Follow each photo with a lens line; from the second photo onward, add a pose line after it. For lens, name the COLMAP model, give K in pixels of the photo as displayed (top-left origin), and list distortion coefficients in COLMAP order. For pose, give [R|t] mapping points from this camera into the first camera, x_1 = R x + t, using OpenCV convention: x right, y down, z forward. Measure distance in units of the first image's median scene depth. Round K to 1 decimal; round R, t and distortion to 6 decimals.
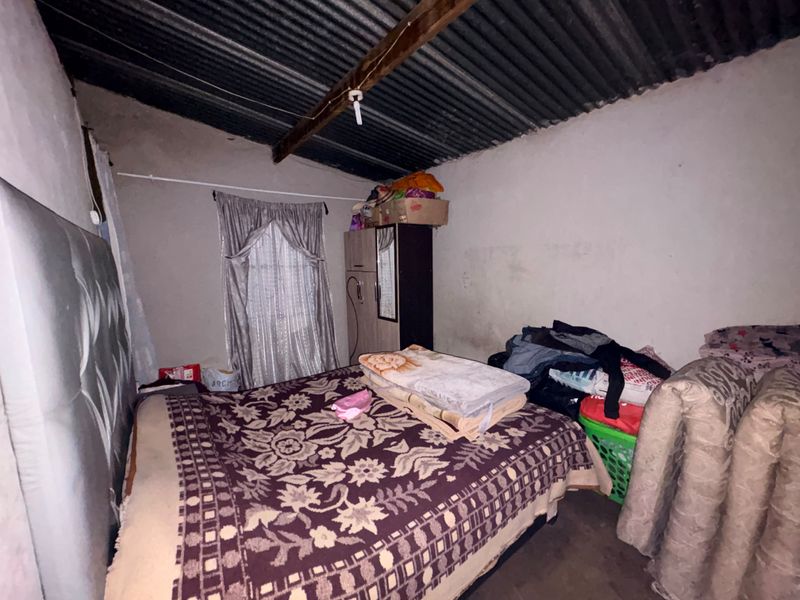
lens RADIAL K [[319.5, 0, 400.0], [0, 319.5, 300.0], [0, 0, 1]] dist [0.001115, -0.000054]
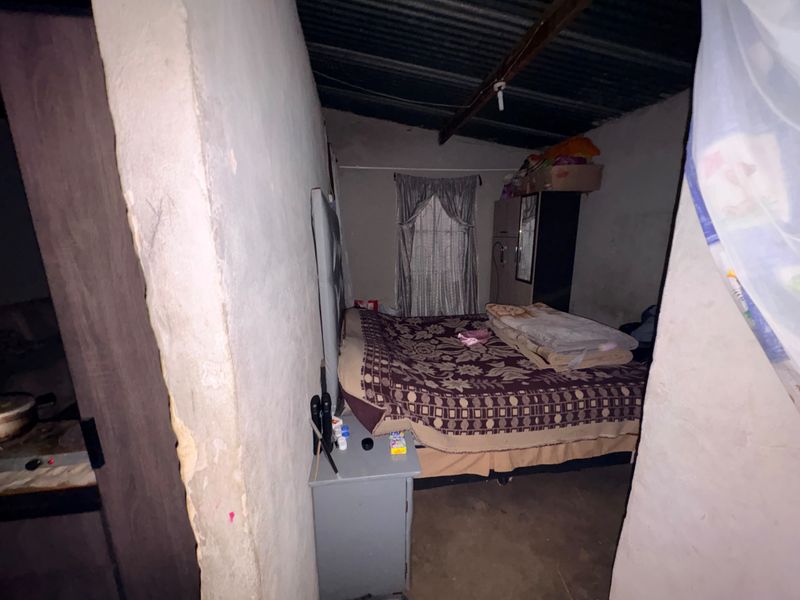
lens RADIAL K [[319.5, 0, 400.0], [0, 319.5, 300.0], [0, 0, 1]] dist [0.001115, -0.000054]
pose [[0.874537, 0.112476, -0.471735, 0.206125], [-0.068116, 0.991579, 0.110144, 0.057974], [0.480151, -0.064193, 0.874834, -0.310824]]
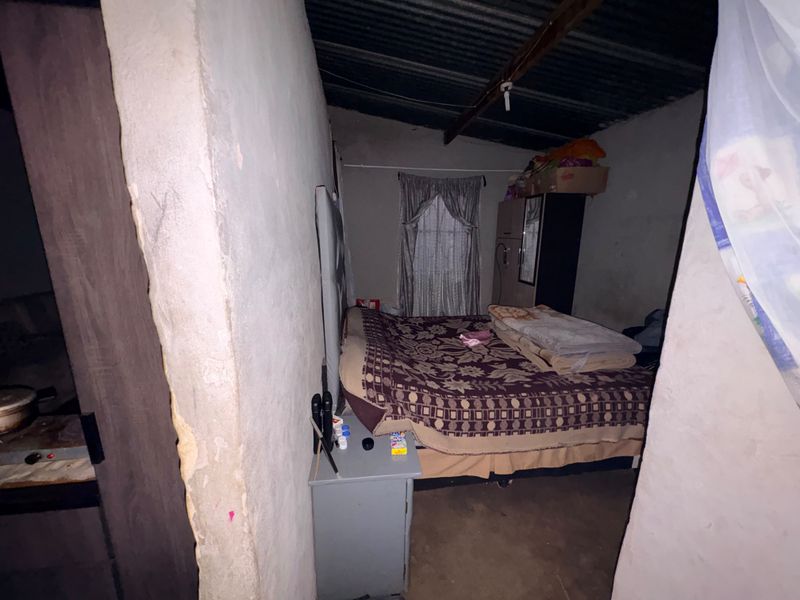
lens RADIAL K [[319.5, 0, 400.0], [0, 319.5, 300.0], [0, 0, 1]] dist [0.001115, -0.000054]
pose [[0.870342, 0.128733, -0.475323, 0.200287], [-0.085524, 0.990072, 0.111544, 0.058937], [0.484964, -0.056430, 0.872712, -0.308740]]
